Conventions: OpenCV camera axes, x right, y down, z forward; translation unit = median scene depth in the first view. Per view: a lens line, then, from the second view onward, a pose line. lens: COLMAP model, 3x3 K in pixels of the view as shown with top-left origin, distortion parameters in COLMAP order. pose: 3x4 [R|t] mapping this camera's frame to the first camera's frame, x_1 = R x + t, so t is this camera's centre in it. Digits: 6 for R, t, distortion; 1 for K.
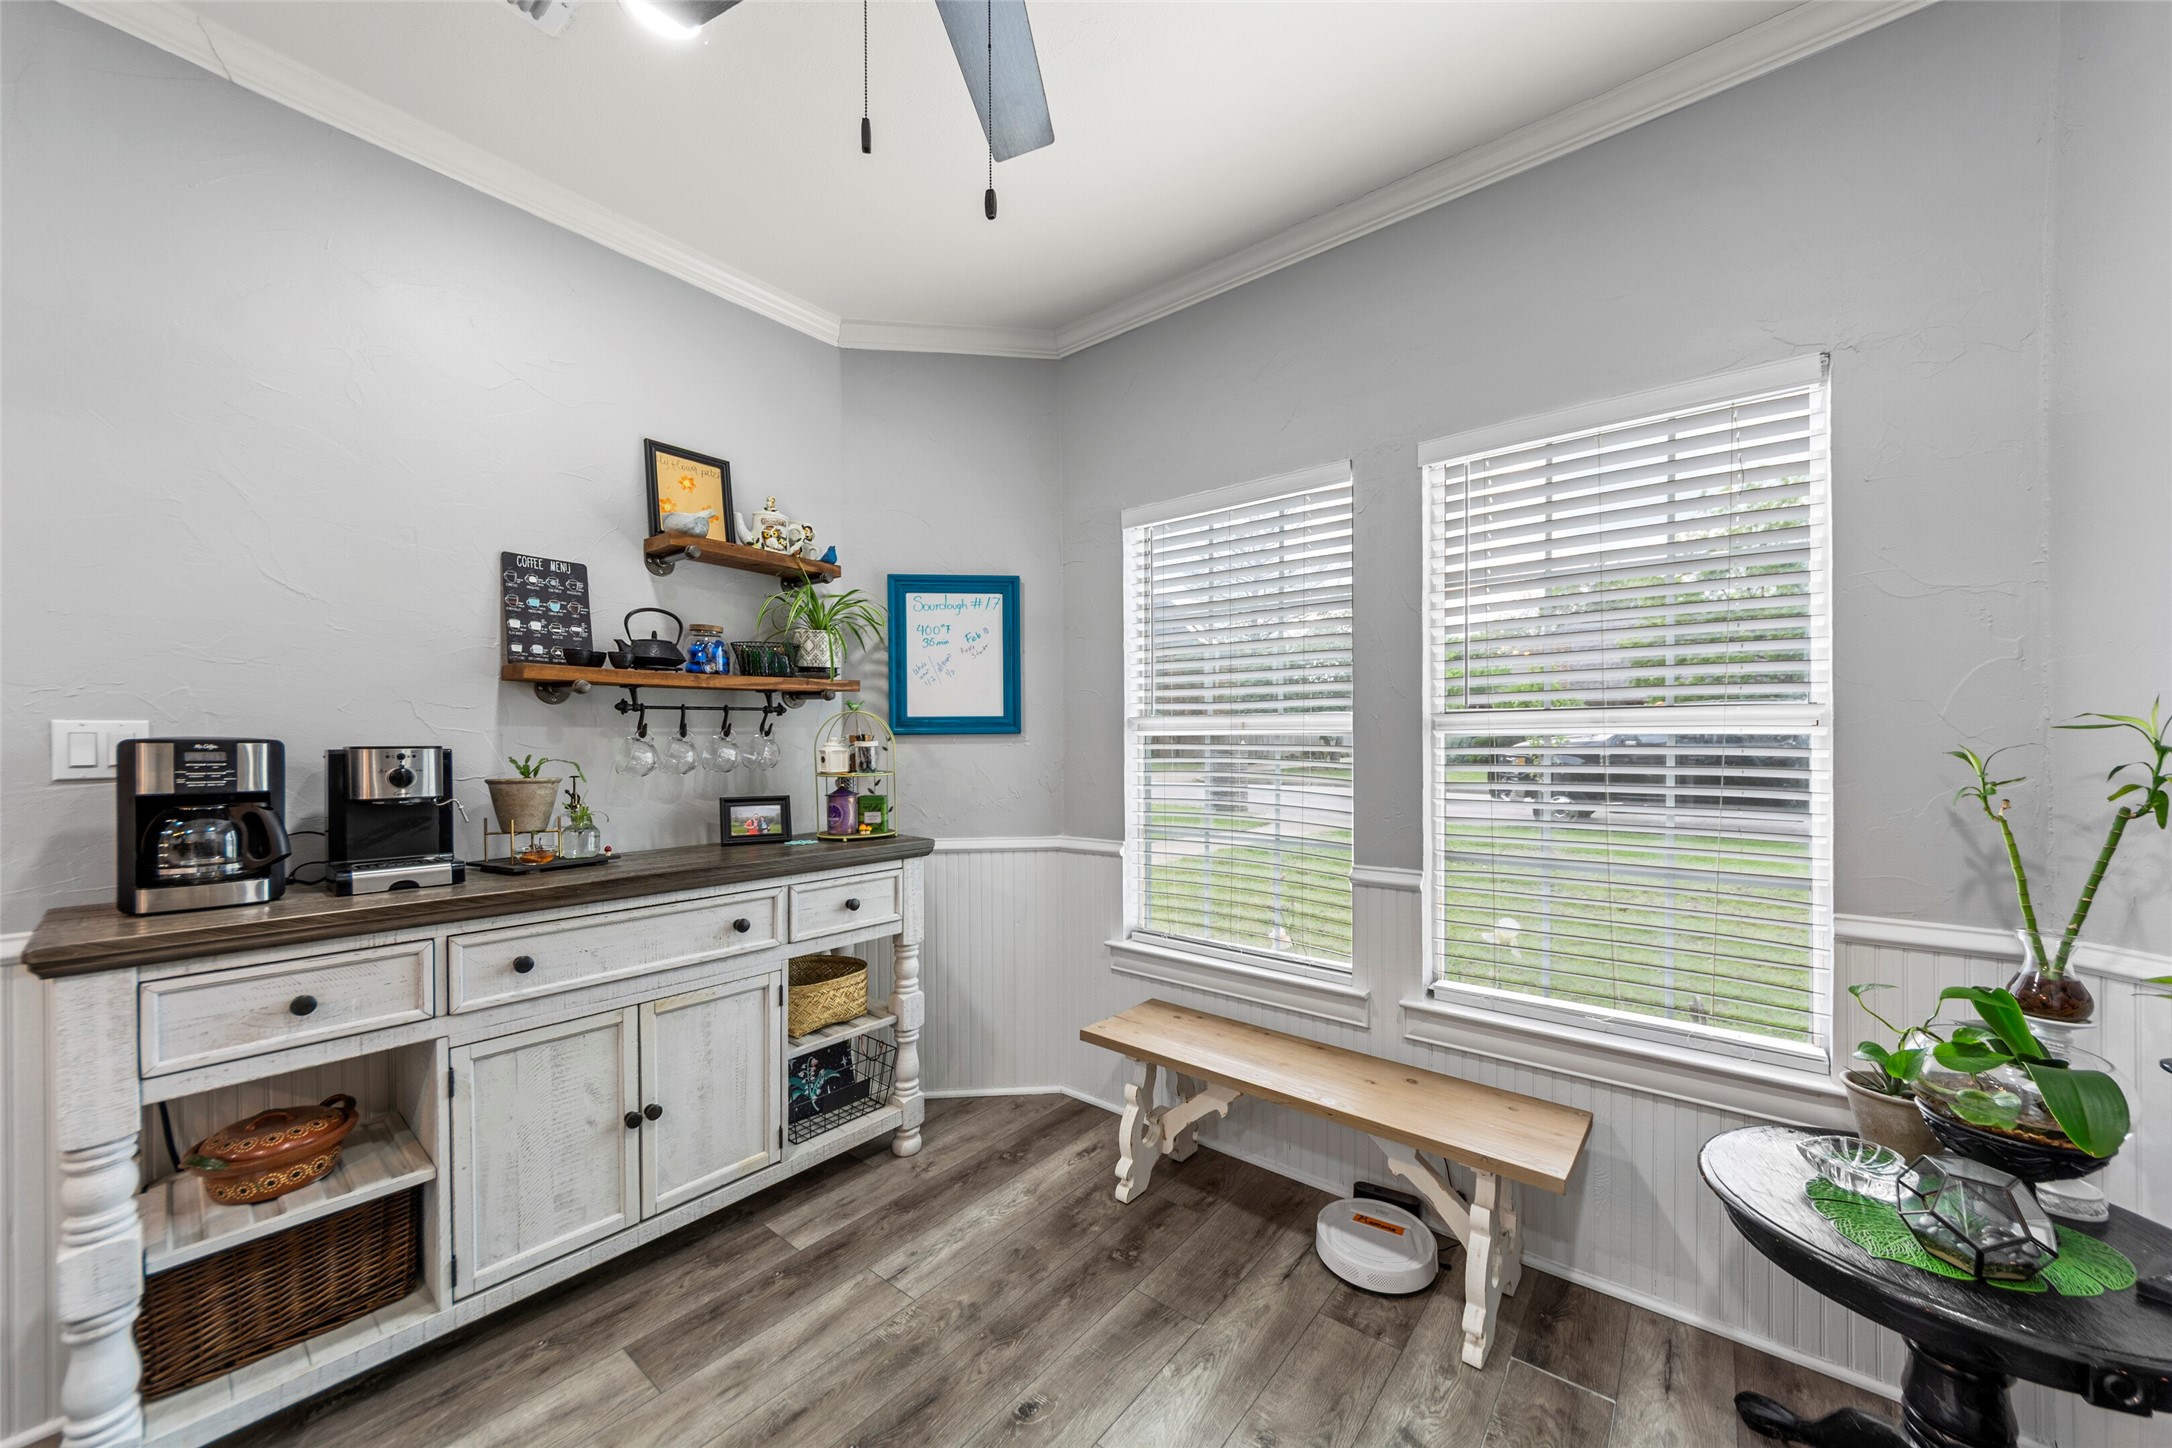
lens RADIAL K [[792.9, 0, 1085.1], [0, 792.9, 744.2], [0, 0, 1]] dist [0.001893, 0.000146]
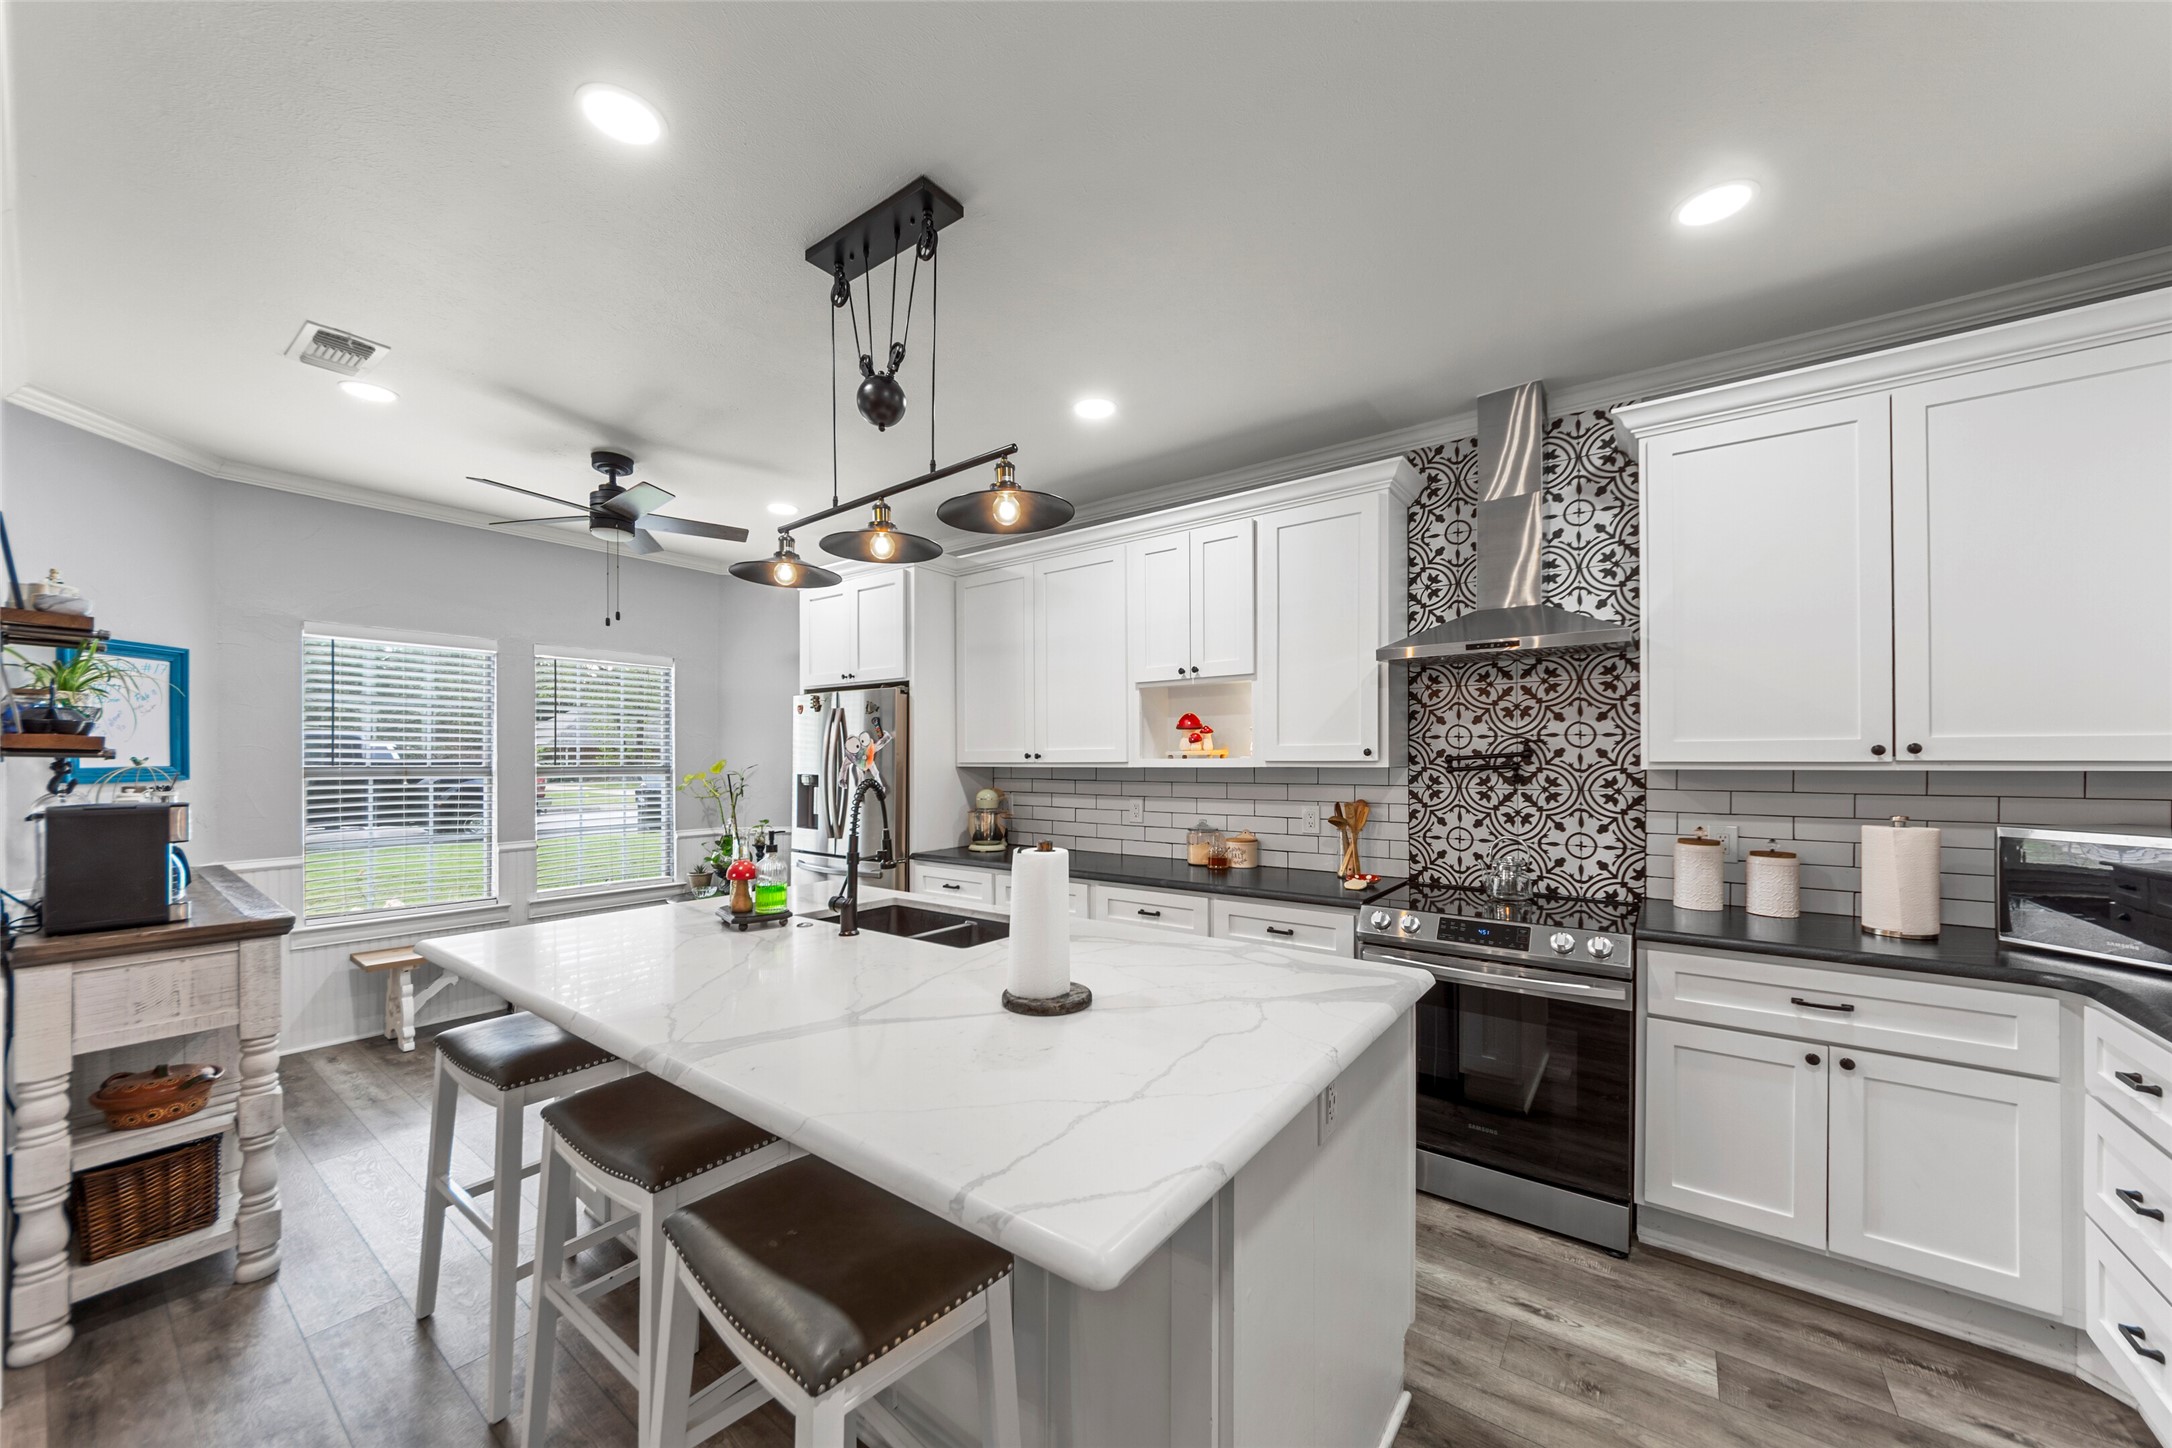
lens RADIAL K [[781.8, 0, 1078.3], [0, 781.8, 758.4], [0, 0, 1]] dist [-0.000355, -0.000280]
pose [[-0.032482, 0.006225, 0.999453, -2.514501], [0.008543, 0.999946, -0.005950, -0.055023], [-0.999436, 0.008345, -0.032534, -0.592438]]
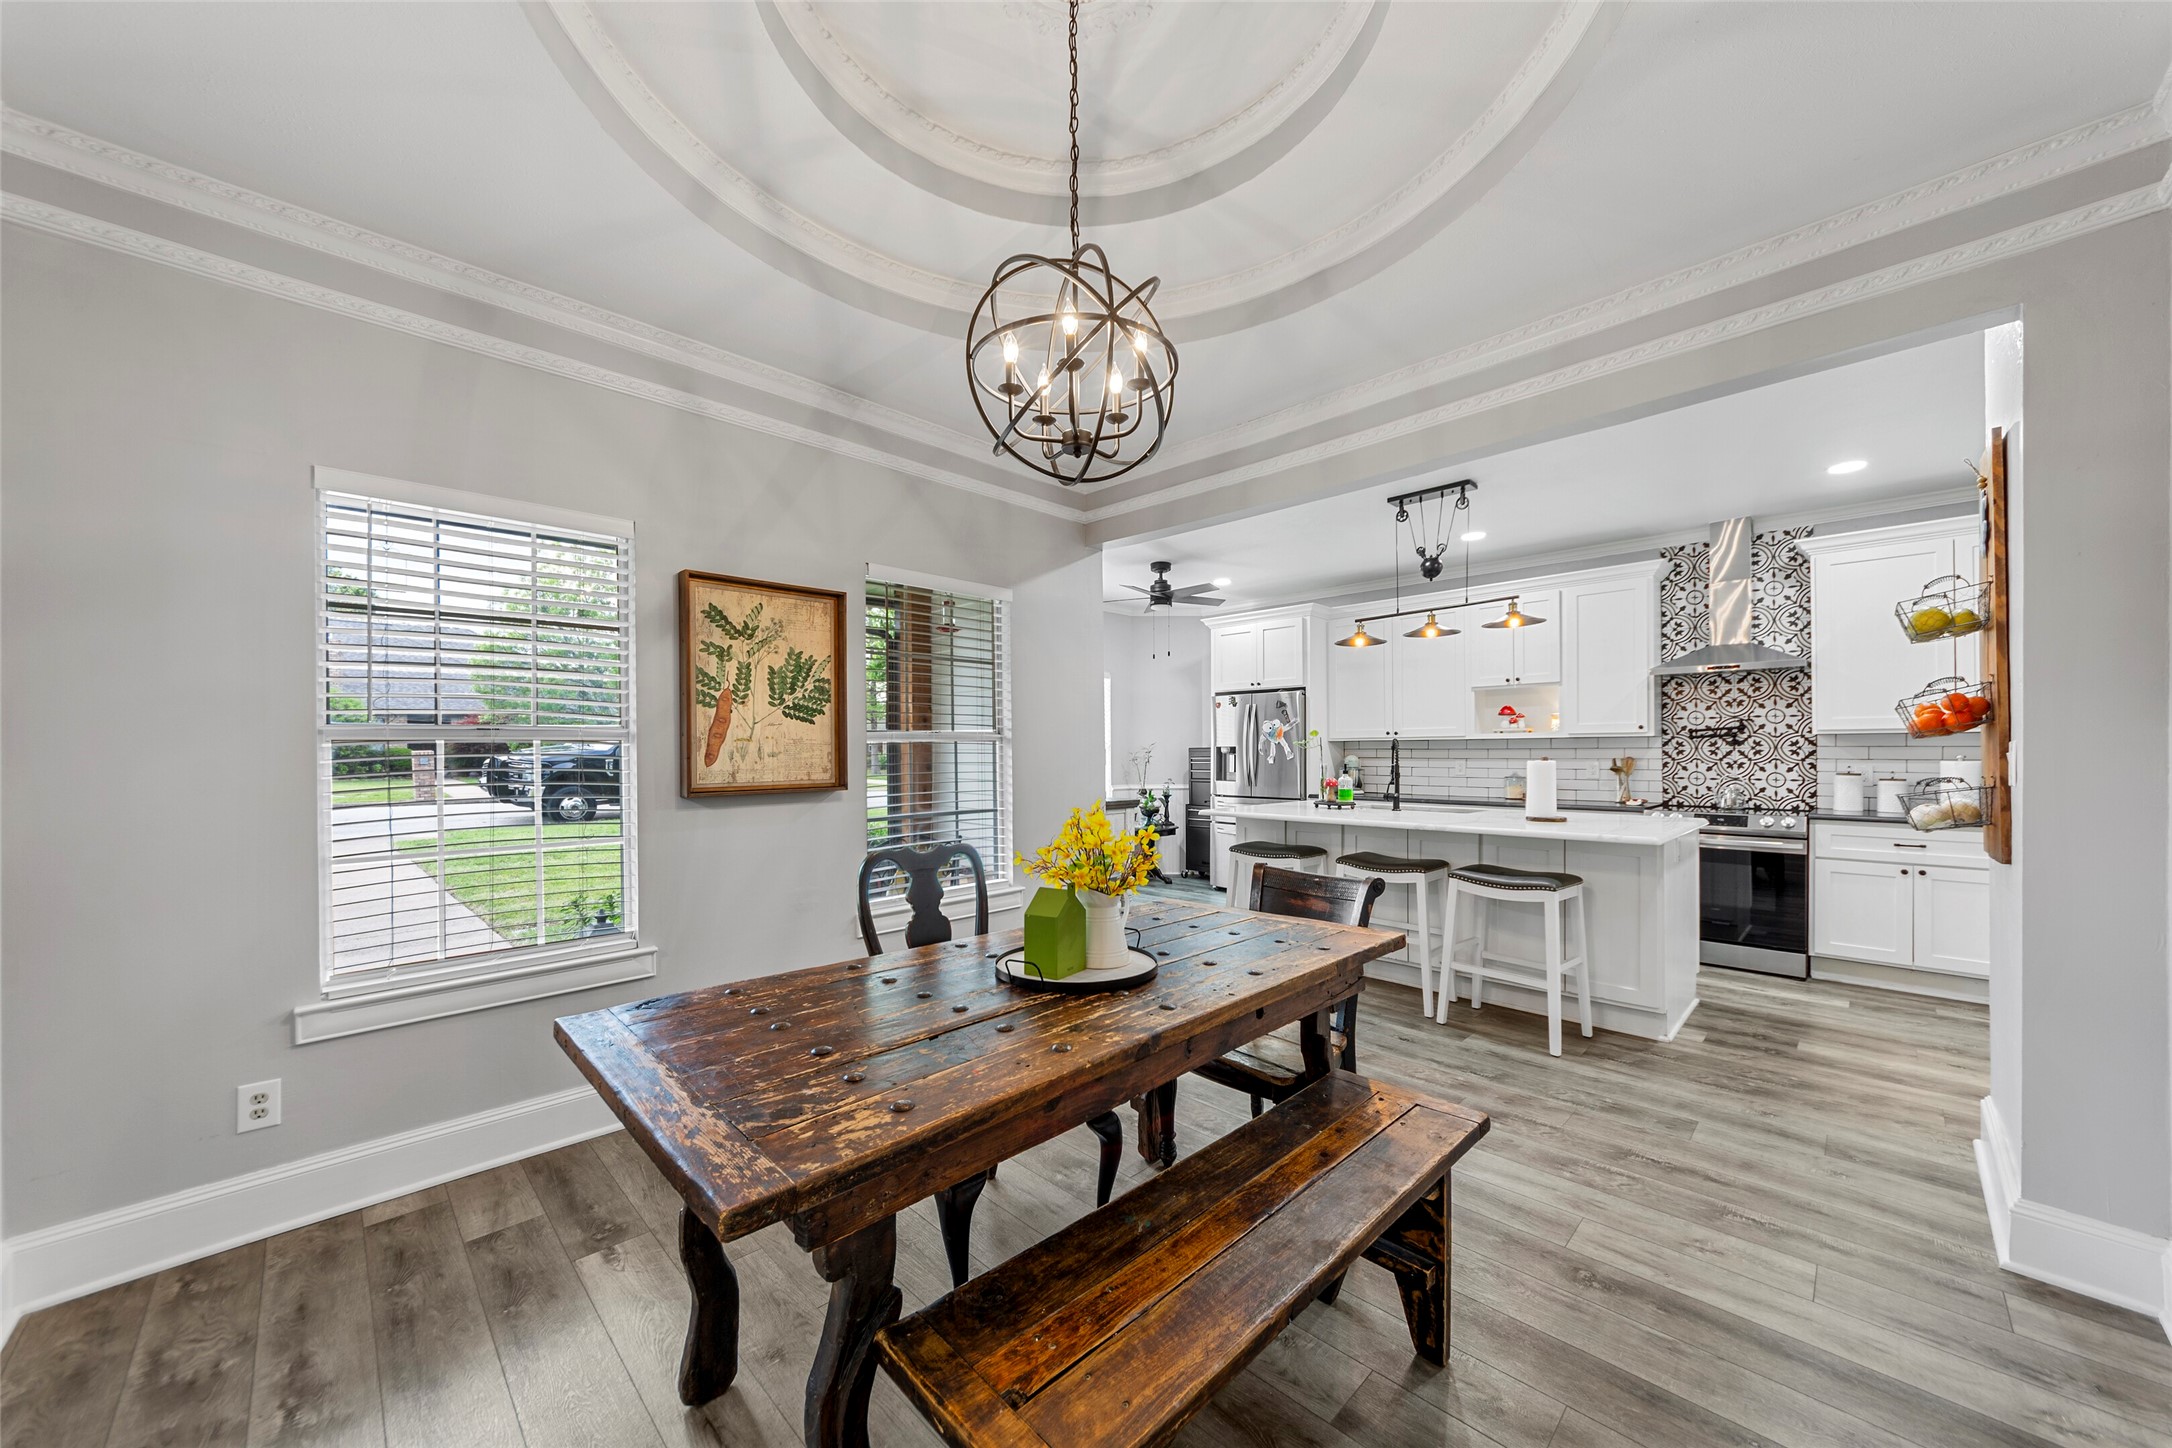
lens RADIAL K [[777.5, 0, 1093.7], [0, 777.5, 749.4], [0, 0, 1]] dist [-0.009219, 0.000000]
pose [[0.108729, 0.002878, 0.994067, -4.198103], [0.013134, 0.999904, -0.004331, 0.003230], [-0.993985, 0.013527, 0.108681, 0.627617]]
